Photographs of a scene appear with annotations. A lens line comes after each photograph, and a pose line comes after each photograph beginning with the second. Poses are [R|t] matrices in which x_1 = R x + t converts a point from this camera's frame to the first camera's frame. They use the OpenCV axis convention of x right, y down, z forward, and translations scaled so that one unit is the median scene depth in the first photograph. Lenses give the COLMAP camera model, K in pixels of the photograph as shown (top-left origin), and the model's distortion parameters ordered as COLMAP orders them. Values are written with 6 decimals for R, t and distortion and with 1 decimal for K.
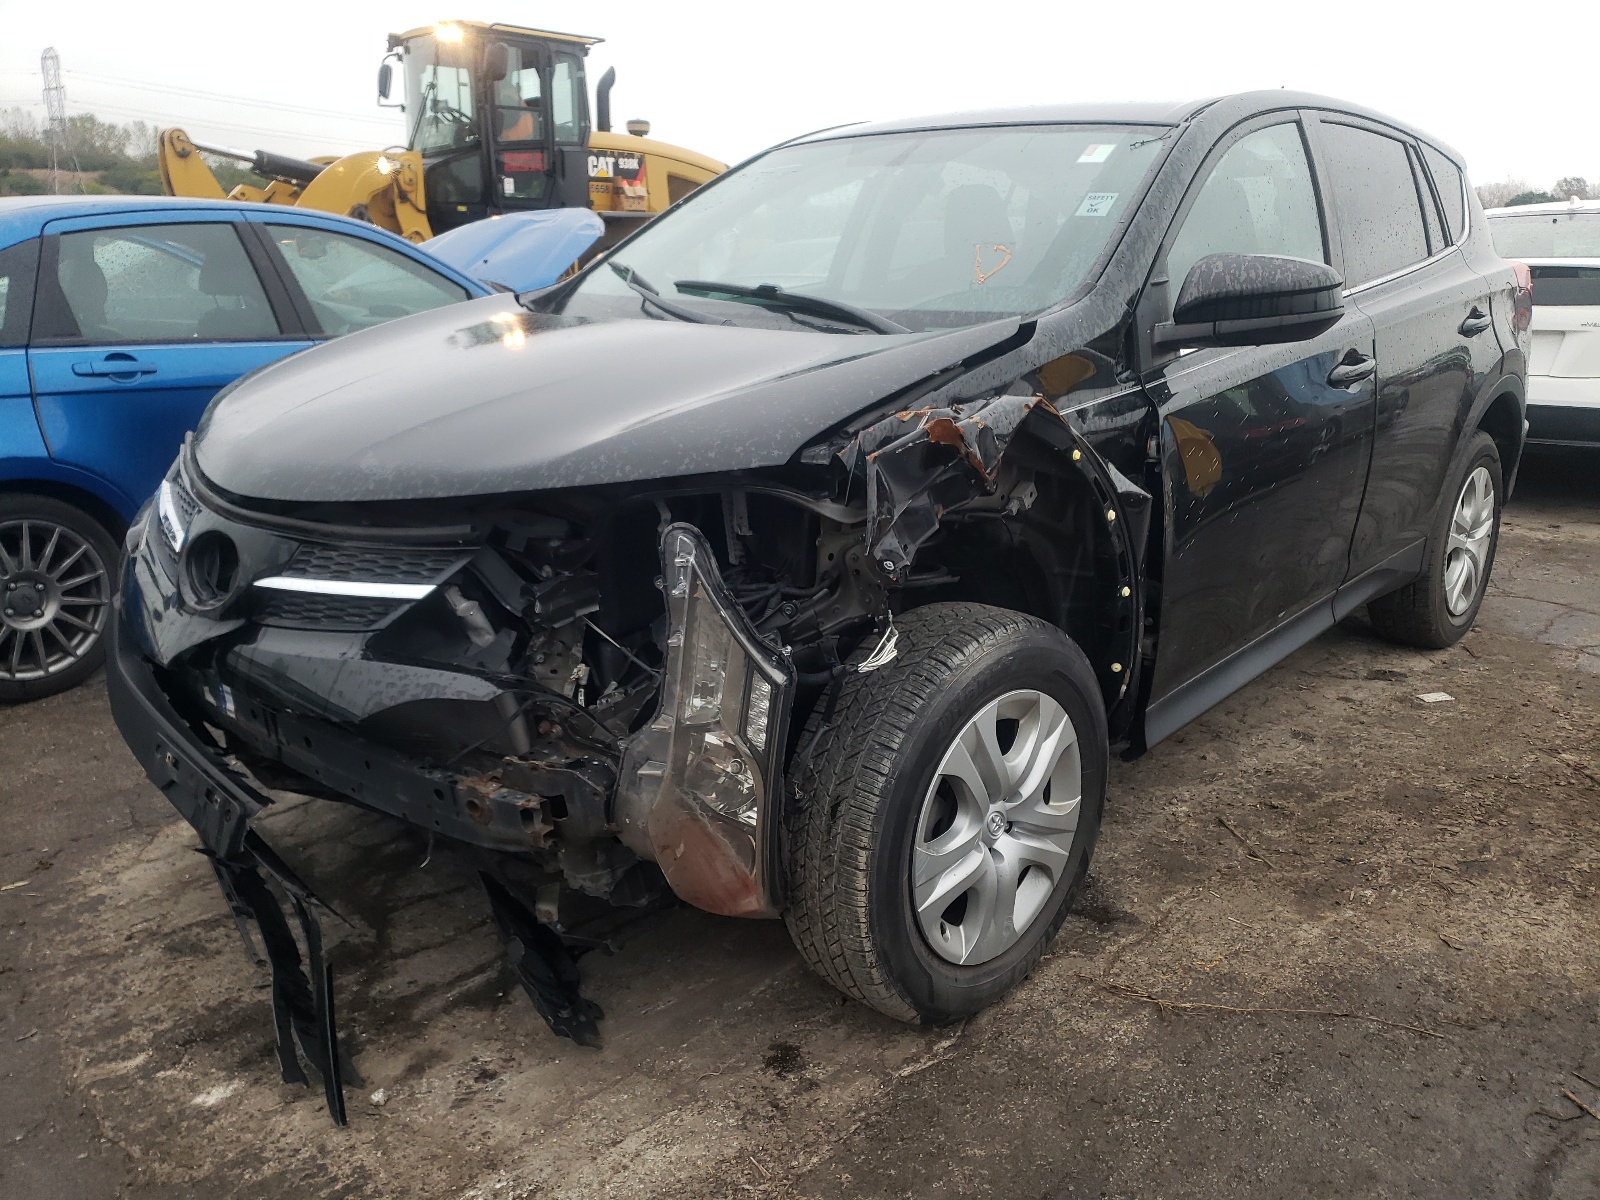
lens RADIAL K [[1116.0, 0, 800.0], [0, 1116.0, 600.0], [0, 0, 1]] dist [0.009026, 0.004077]
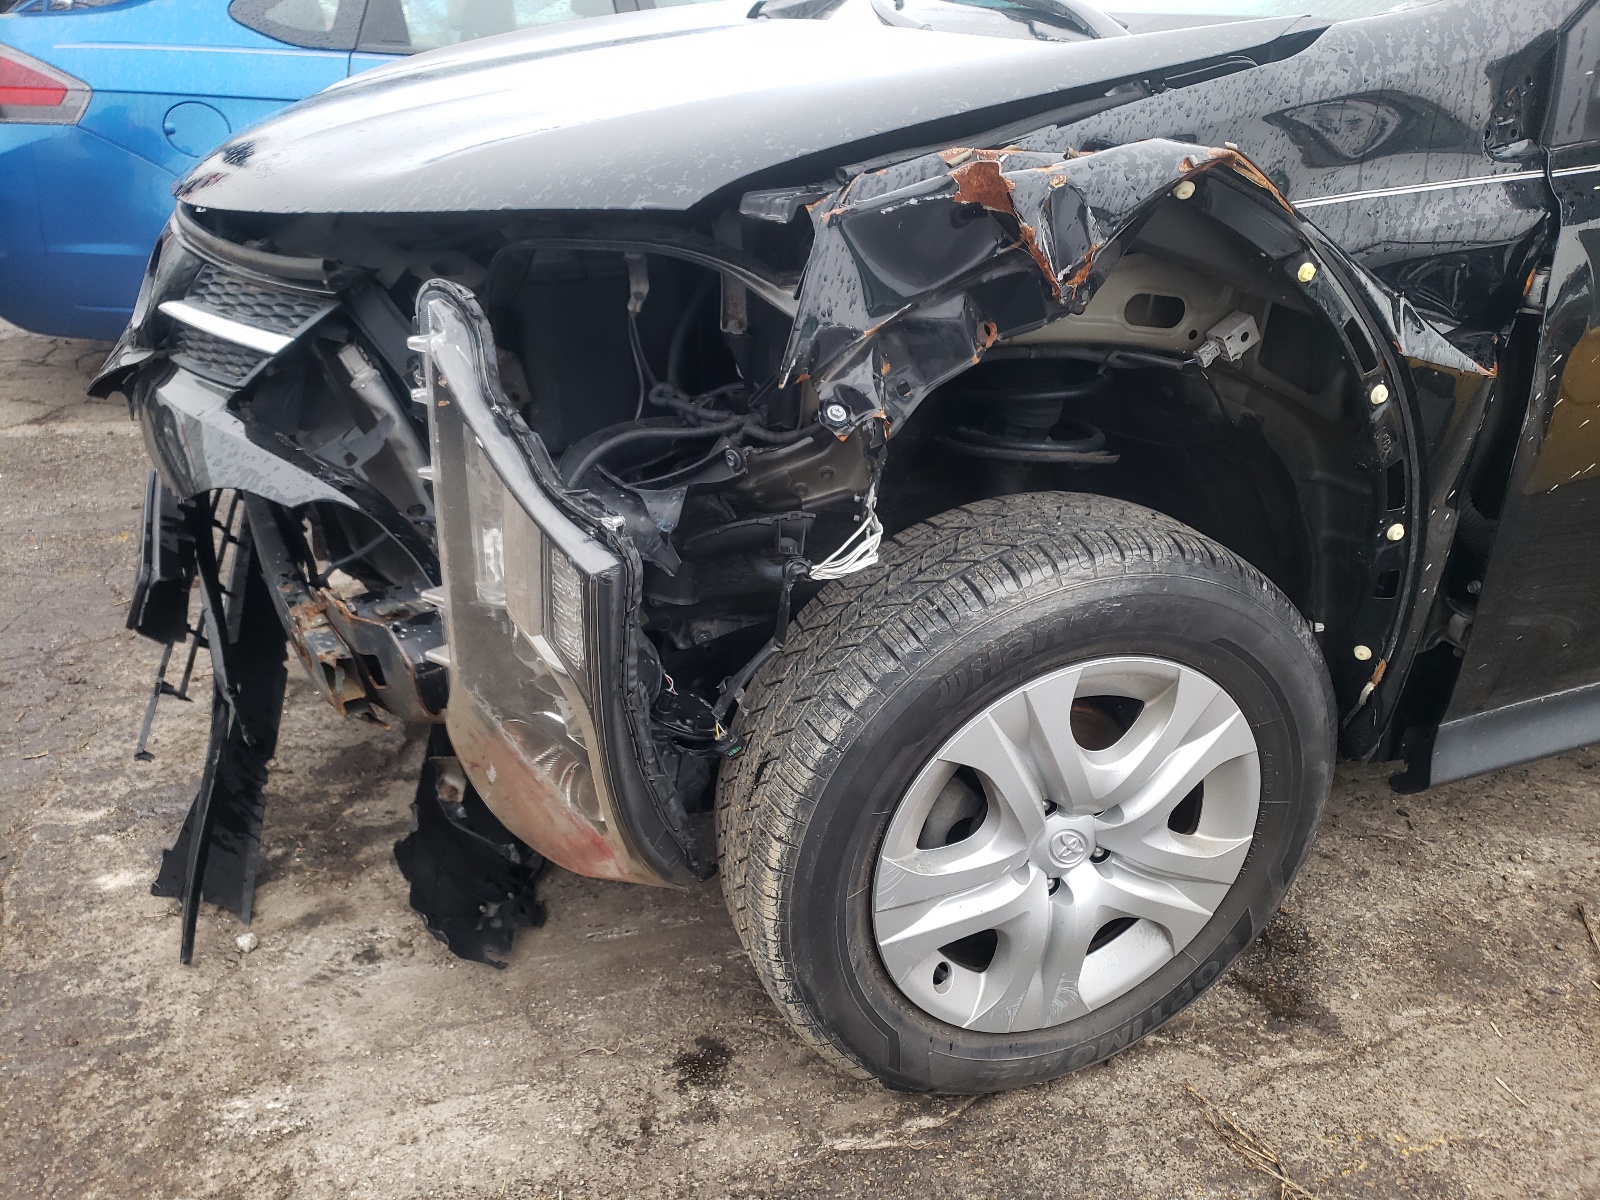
lens RADIAL K [[1179.9, 0, 800.0], [0, 1179.9, 600.0], [0, 0, 1]] dist [0.011511, 0.003183]
pose [[0.912922, 0.219166, -0.344295, 0.253441], [-0.164286, 0.969558, 0.181571, -0.038029], [0.373608, -0.109198, 0.921137, 0.351395]]
